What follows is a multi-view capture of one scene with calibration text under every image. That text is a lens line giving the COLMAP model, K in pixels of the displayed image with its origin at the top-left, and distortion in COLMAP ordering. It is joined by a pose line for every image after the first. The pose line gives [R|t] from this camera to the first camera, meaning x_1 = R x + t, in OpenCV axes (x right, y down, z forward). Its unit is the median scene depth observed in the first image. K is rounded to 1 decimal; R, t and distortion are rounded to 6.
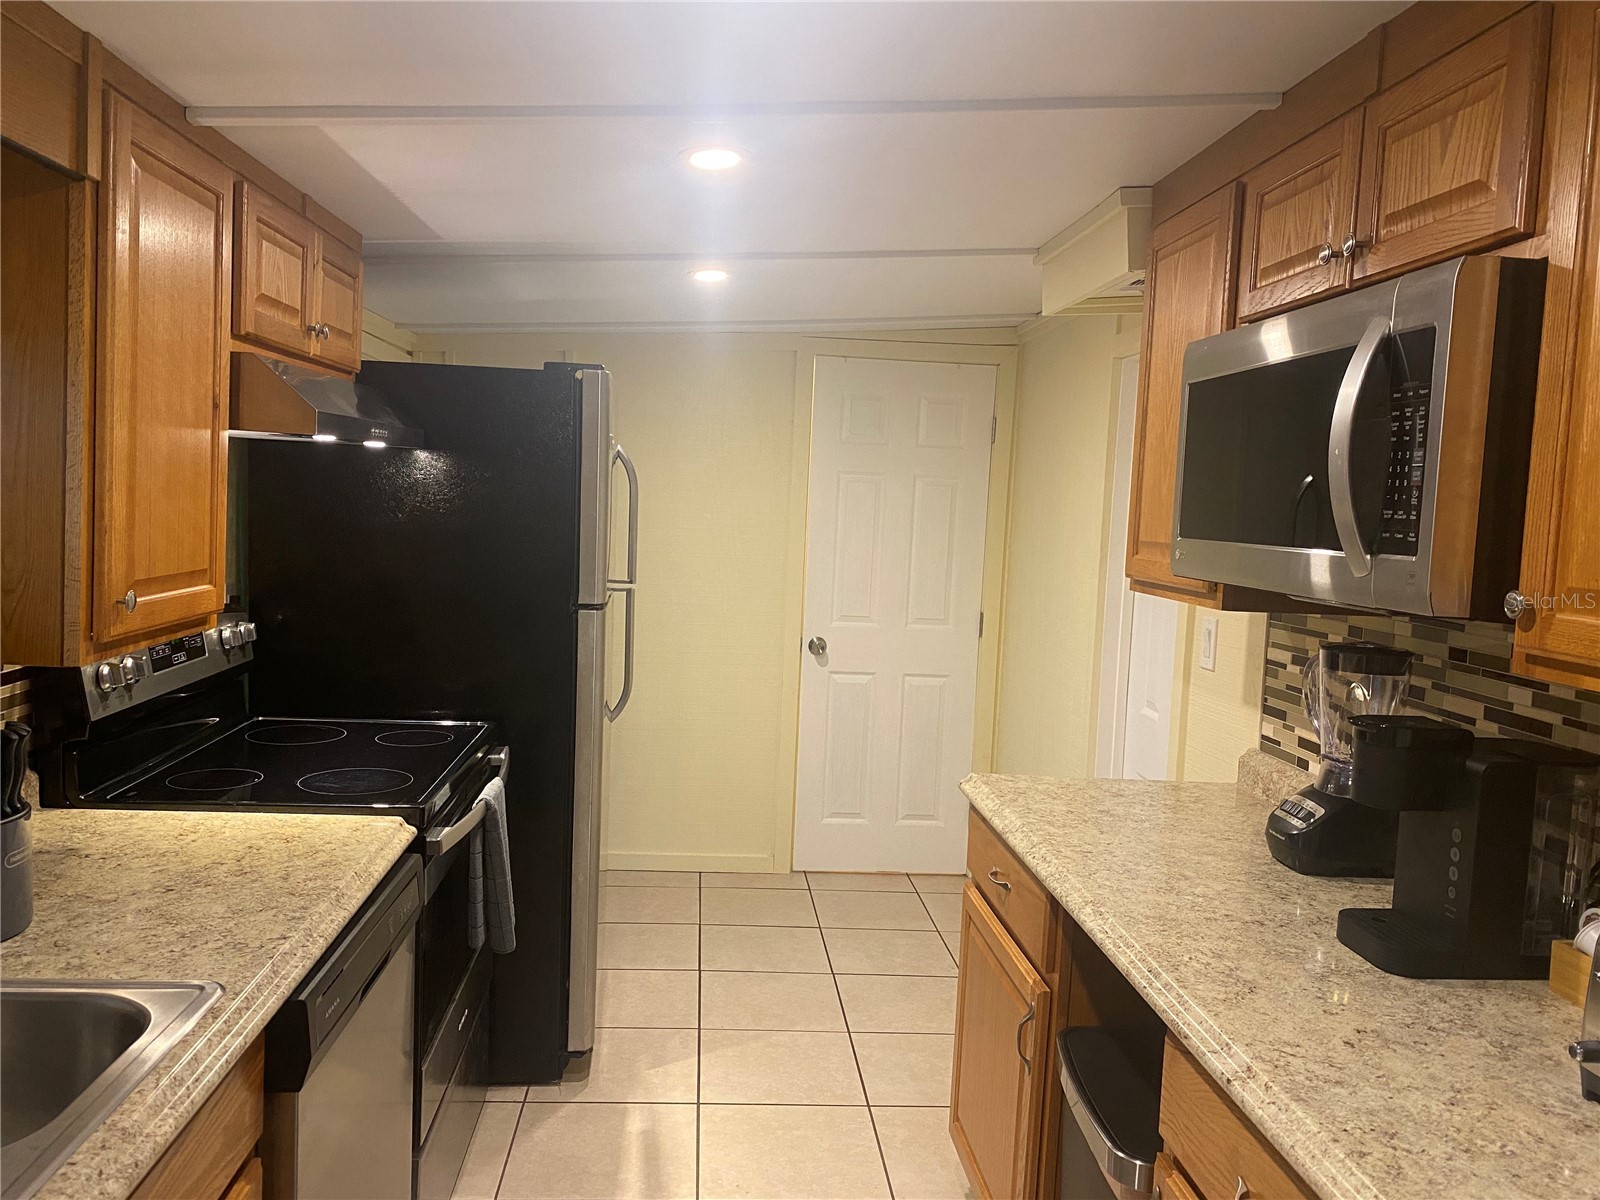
lens RADIAL K [[1226.6, 0, 831.3], [0, 1226.6, 602.5], [0, 0, 1]] dist [0.008171, -0.000764]
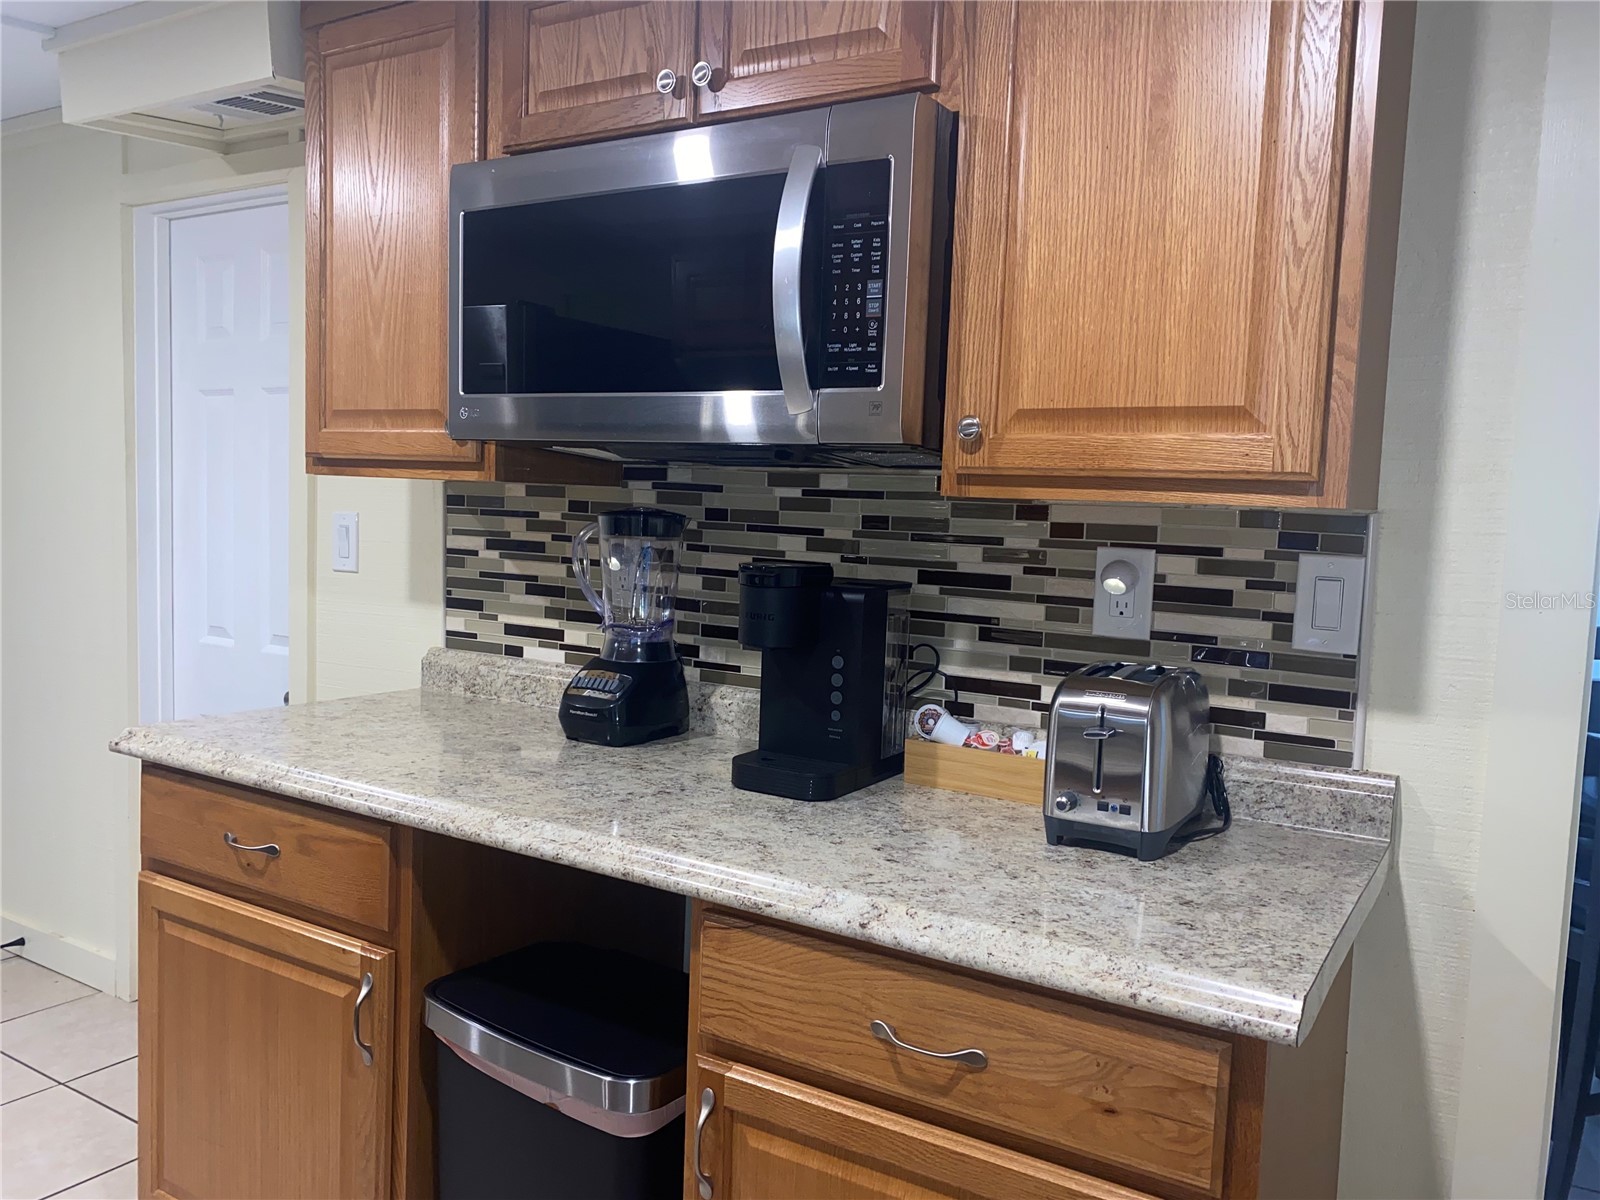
lens RADIAL K [[1200.2, 0, 800.0], [0, 1200.2, 600.0], [0, 0, 1]] dist [0.143181, -0.300015]
pose [[0.609151, -0.091553, 0.787752, -0.308978], [0.057682, 0.995798, 0.071128, 0.052790], [-0.790954, 0.002111, 0.611872, 0.347173]]
